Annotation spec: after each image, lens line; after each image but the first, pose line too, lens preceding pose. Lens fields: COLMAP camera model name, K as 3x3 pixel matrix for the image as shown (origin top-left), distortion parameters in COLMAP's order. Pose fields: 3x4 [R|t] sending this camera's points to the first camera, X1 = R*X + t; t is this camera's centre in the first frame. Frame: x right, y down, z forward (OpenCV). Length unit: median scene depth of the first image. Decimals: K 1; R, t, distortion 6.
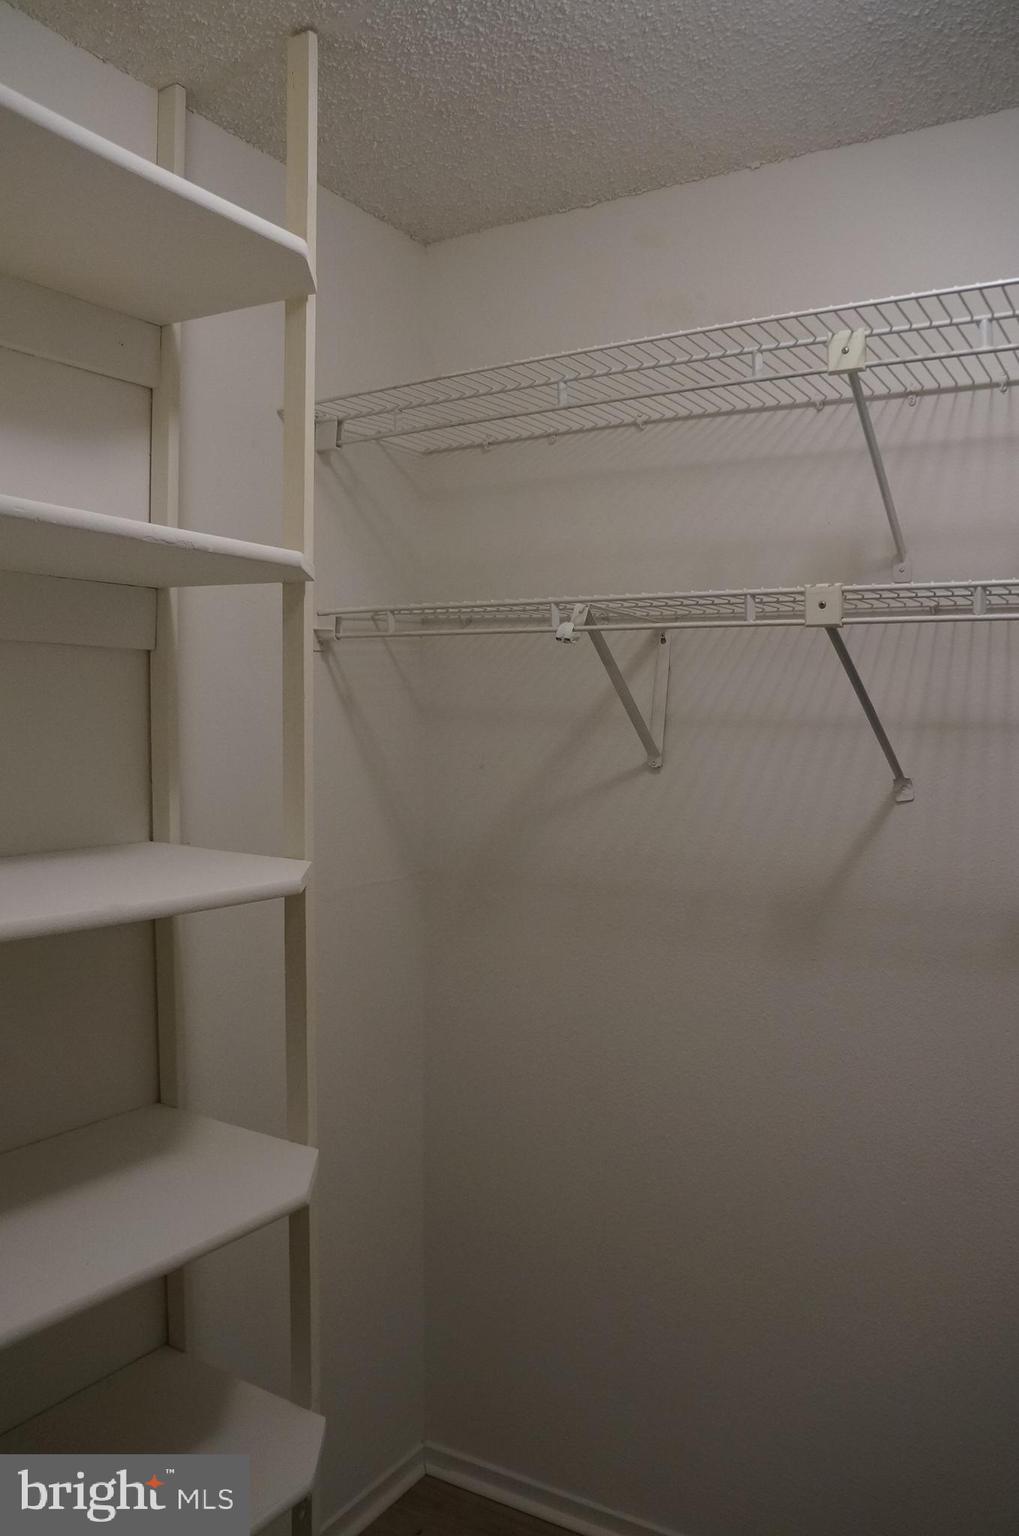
lens RADIAL K [[1209.3, 0, 509.5], [0, 1209.3, 768.0], [0, 0, 1]] dist [-0.184543, 0.126163]
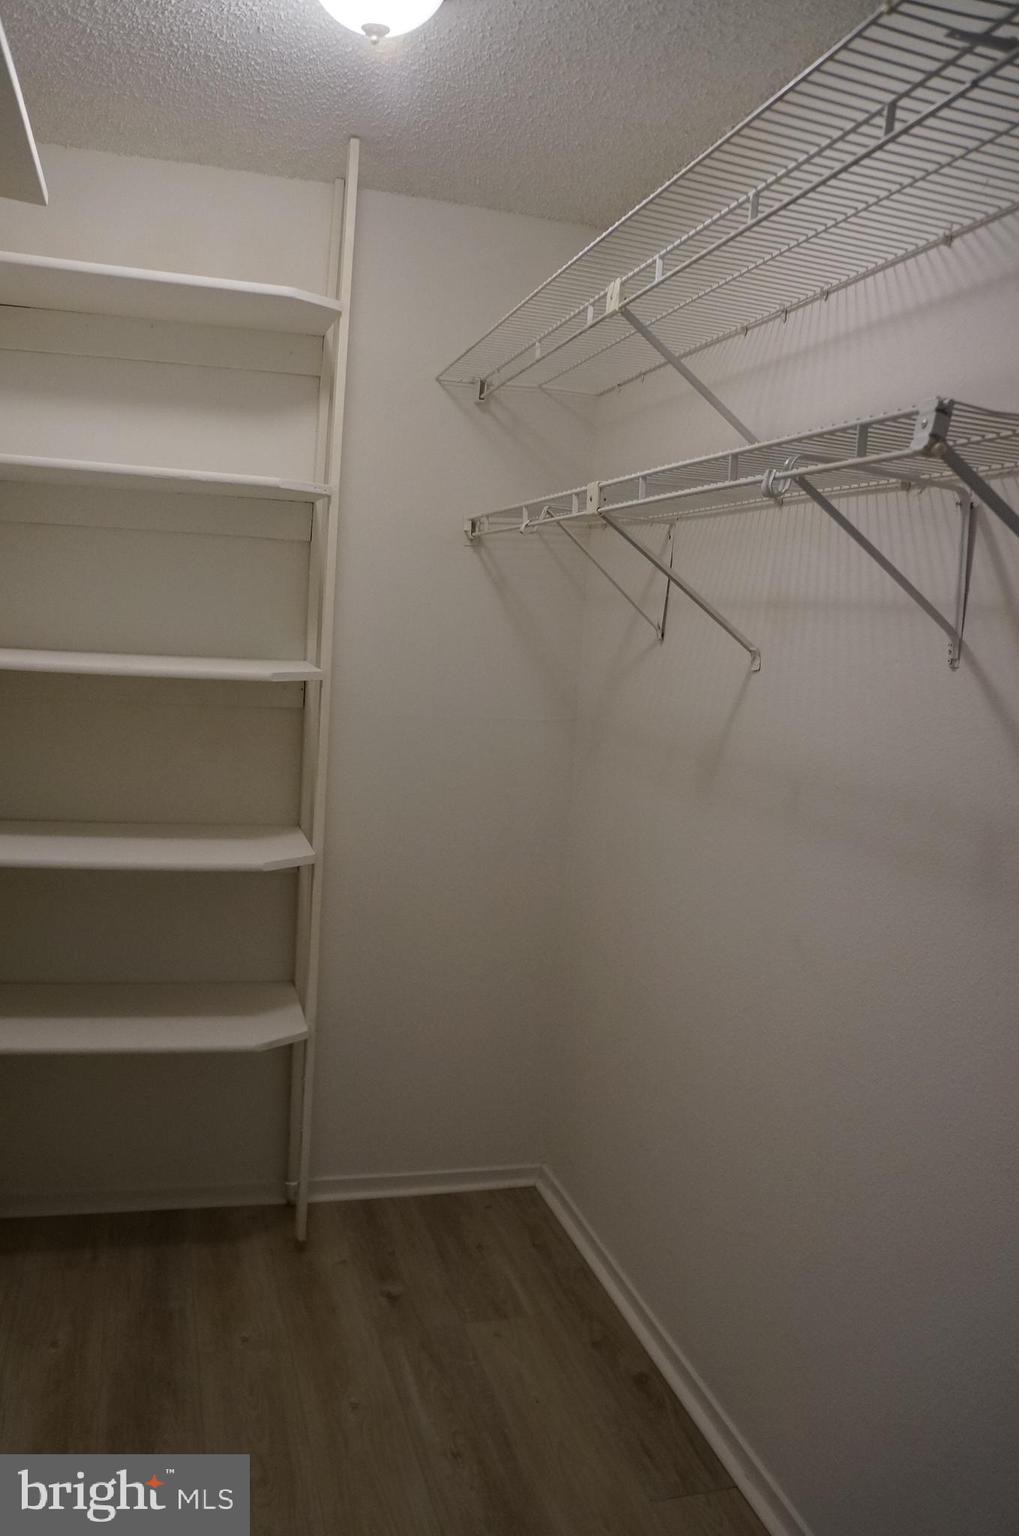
lens RADIAL K [[1209.3, 0, 509.5], [0, 1209.3, 768.0], [0, 0, 1]] dist [-0.184543, 0.126163]
pose [[0.732827, 0.119218, -0.669889, 0.940715], [-0.085094, 0.992859, 0.083608, 0.044667], [0.675073, -0.004267, 0.737739, -0.015536]]
